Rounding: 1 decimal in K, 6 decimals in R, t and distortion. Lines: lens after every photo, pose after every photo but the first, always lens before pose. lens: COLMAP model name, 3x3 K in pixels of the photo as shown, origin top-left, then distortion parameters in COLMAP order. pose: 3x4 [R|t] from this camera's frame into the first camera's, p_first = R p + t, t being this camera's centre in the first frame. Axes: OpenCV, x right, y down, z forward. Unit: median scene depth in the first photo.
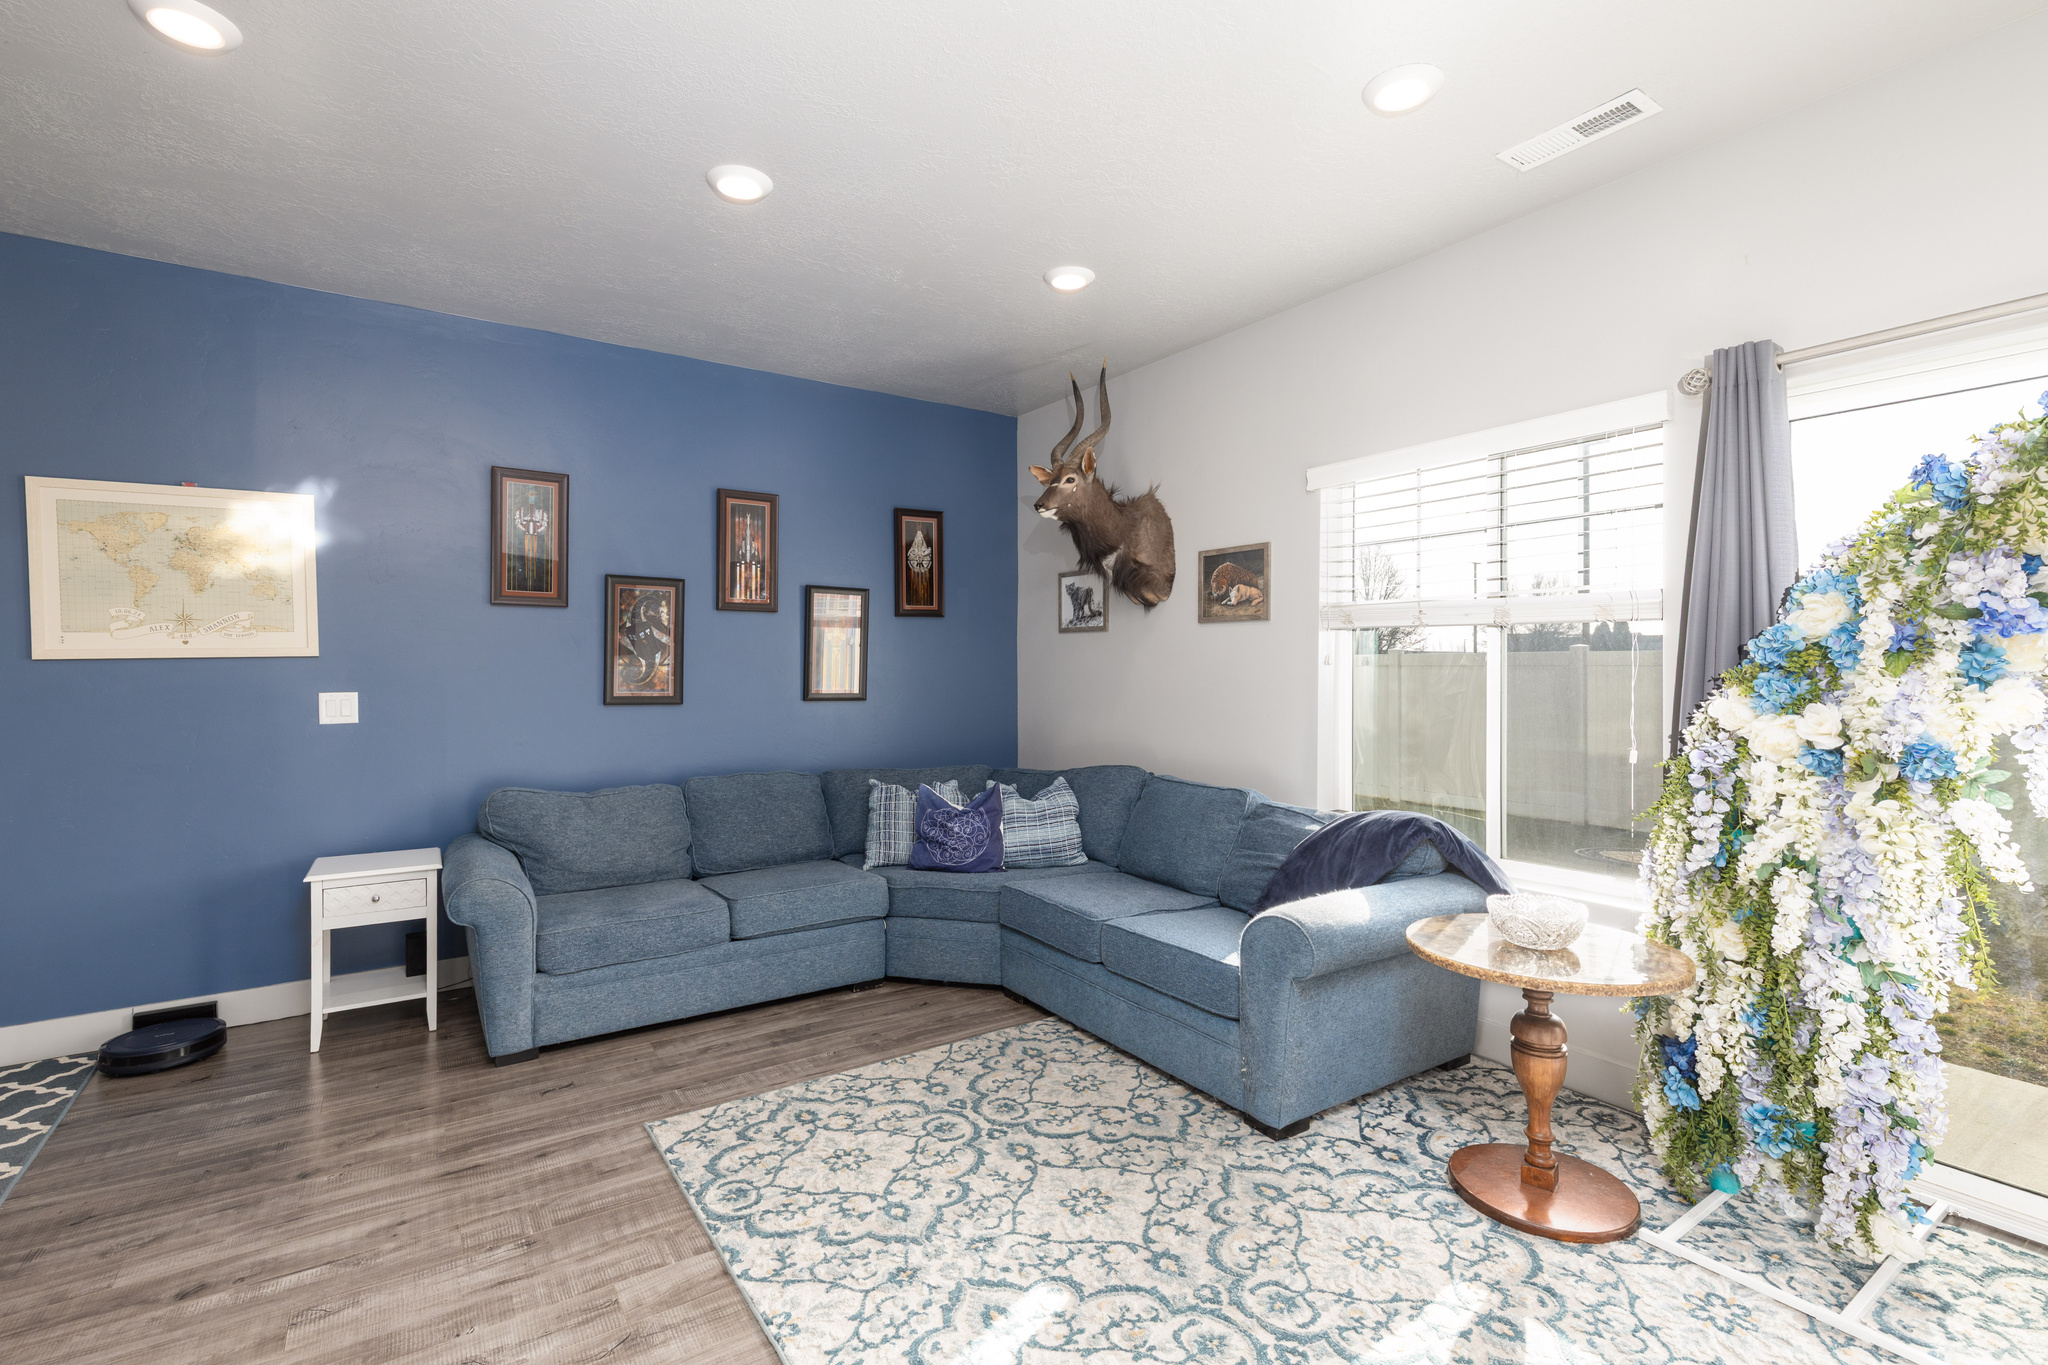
lens RADIAL K [[928.2, 0, 1008.0], [0, 928.2, 671.4], [0, 0, 1]] dist [0.010576, -0.001644]
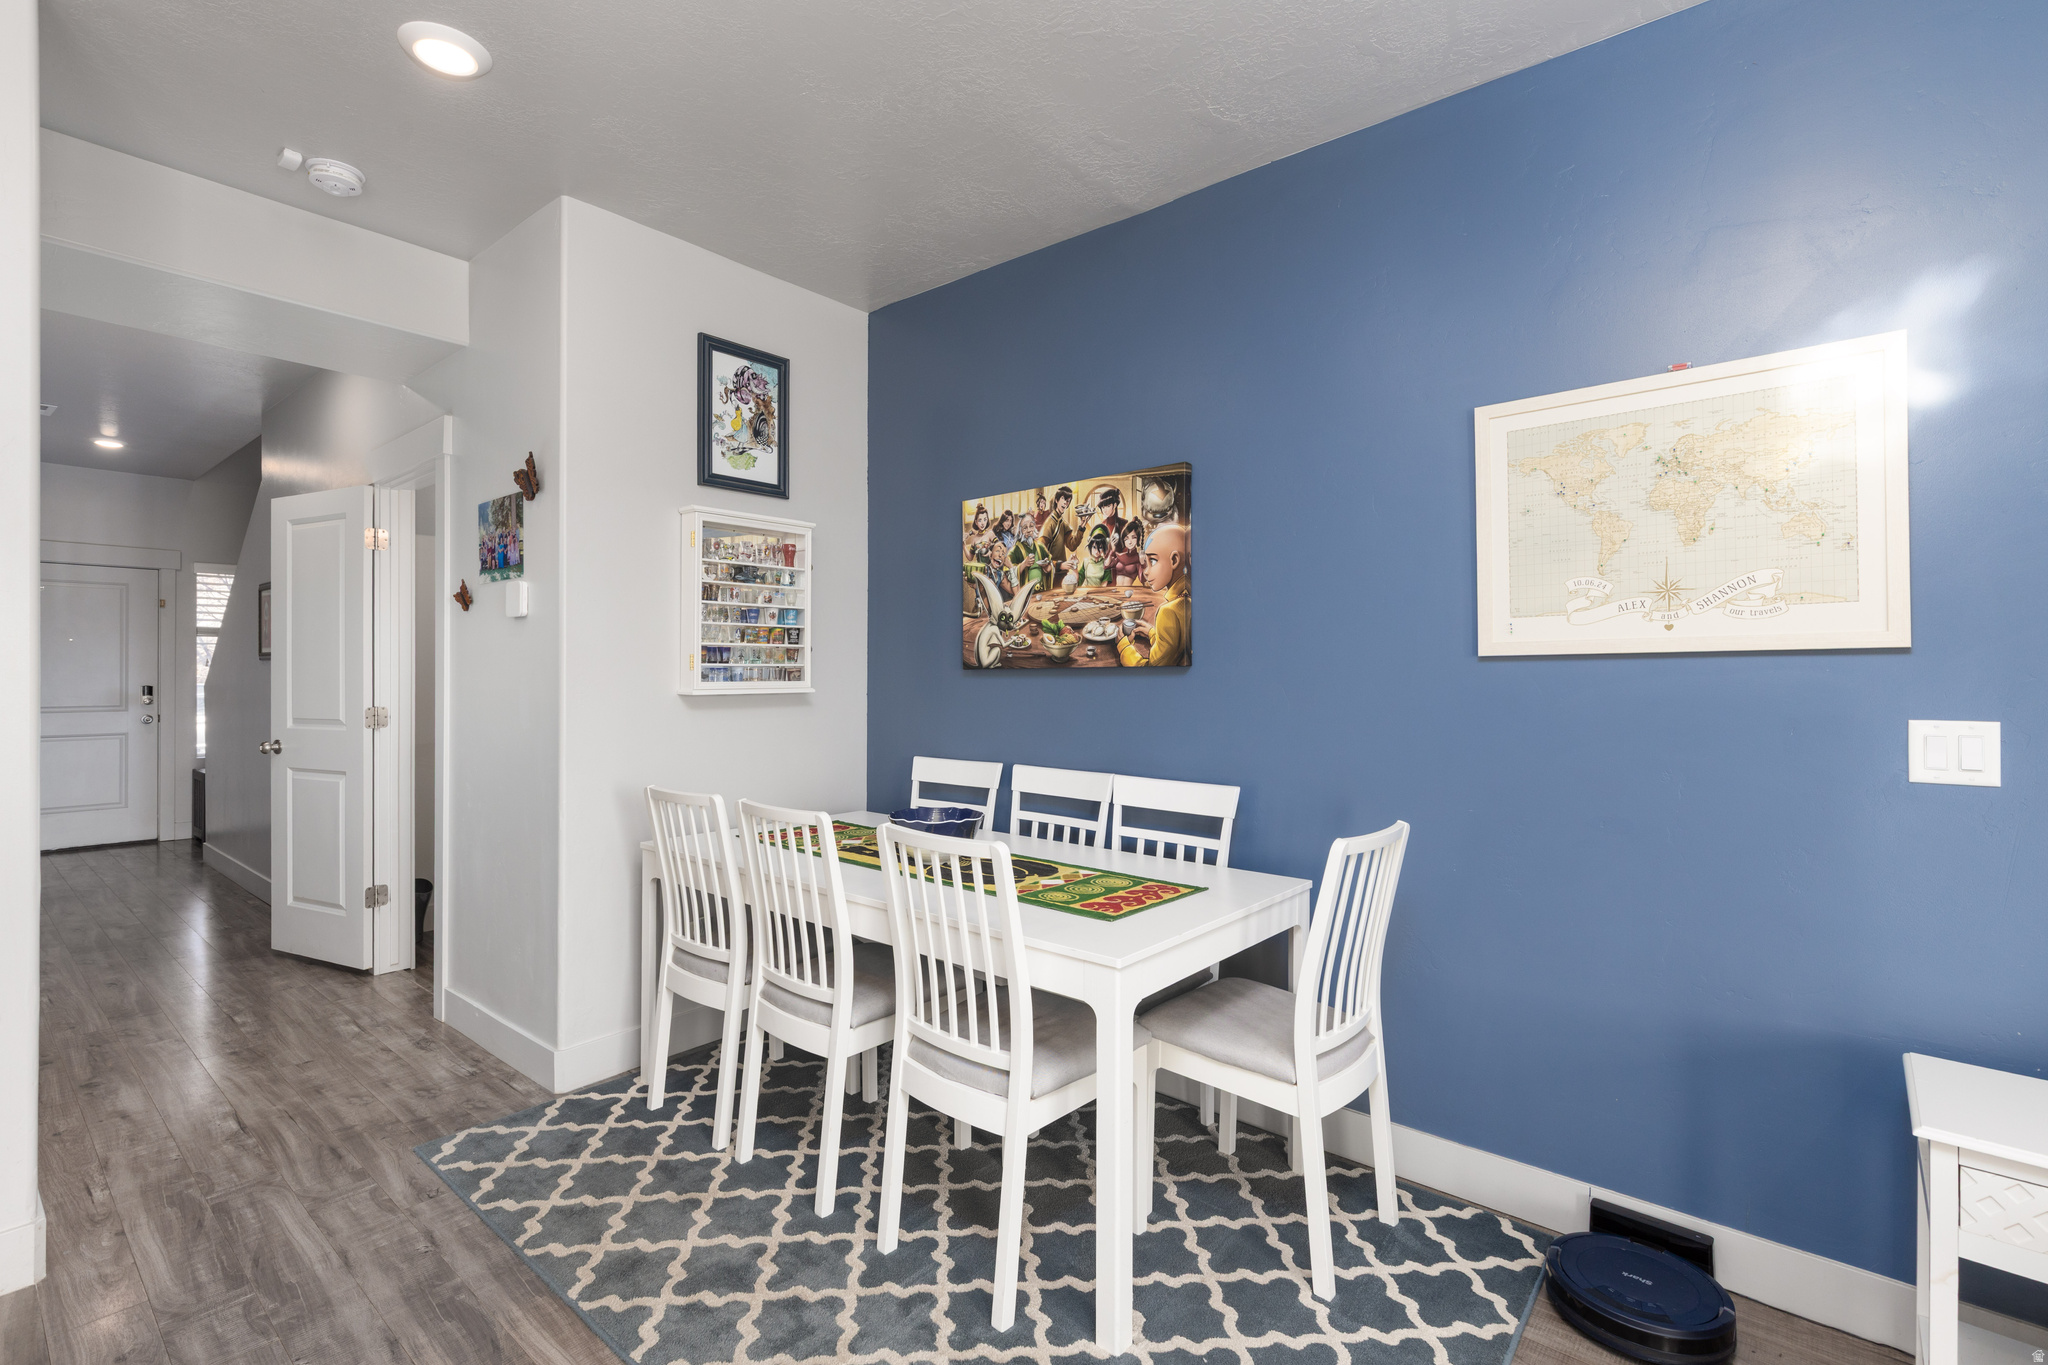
lens RADIAL K [[928.2, 0, 1017.6], [0, 928.2, 672.4], [0, 0, 1]] dist [0.010576, -0.001644]
pose [[0.275037, 0.006389, -0.961412, -0.450744], [-0.011005, 0.999933, 0.003497, 0.001267], [0.961371, 0.009618, 0.275089, 0.464334]]
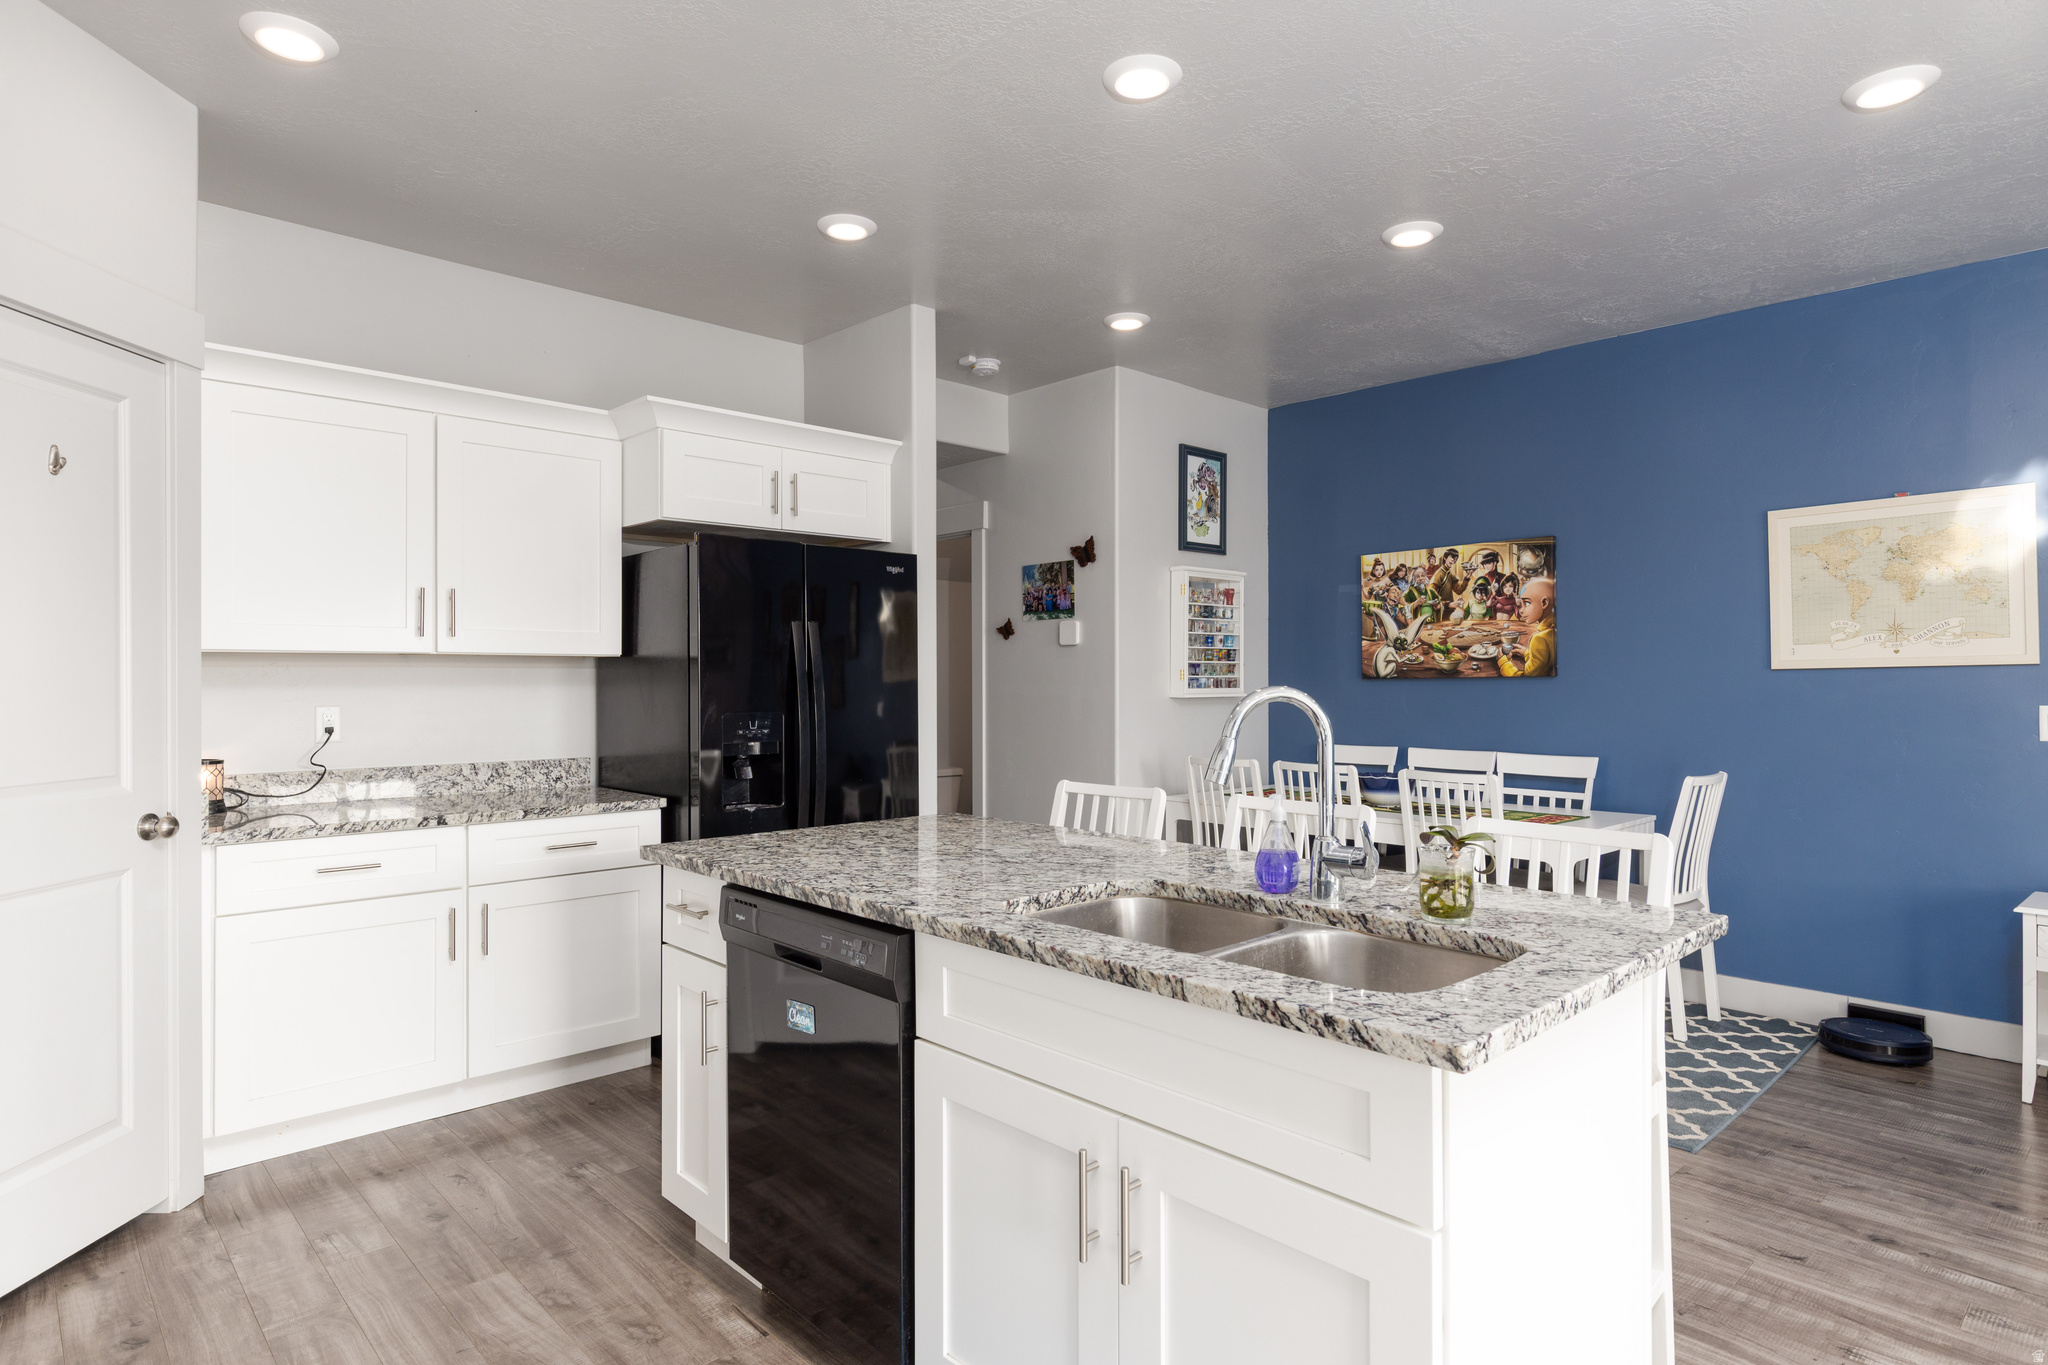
lens RADIAL K [[1113.1, 0, 1021.0], [0, 1113.1, 677.9], [0, 0, 1]] dist [0.002650, 0.000471]
pose [[0.165355, 0.002707, -0.986230, 0.167483], [-0.005796, 0.999982, 0.001773, 0.000795], [0.986217, 0.005423, 0.165368, -0.145399]]
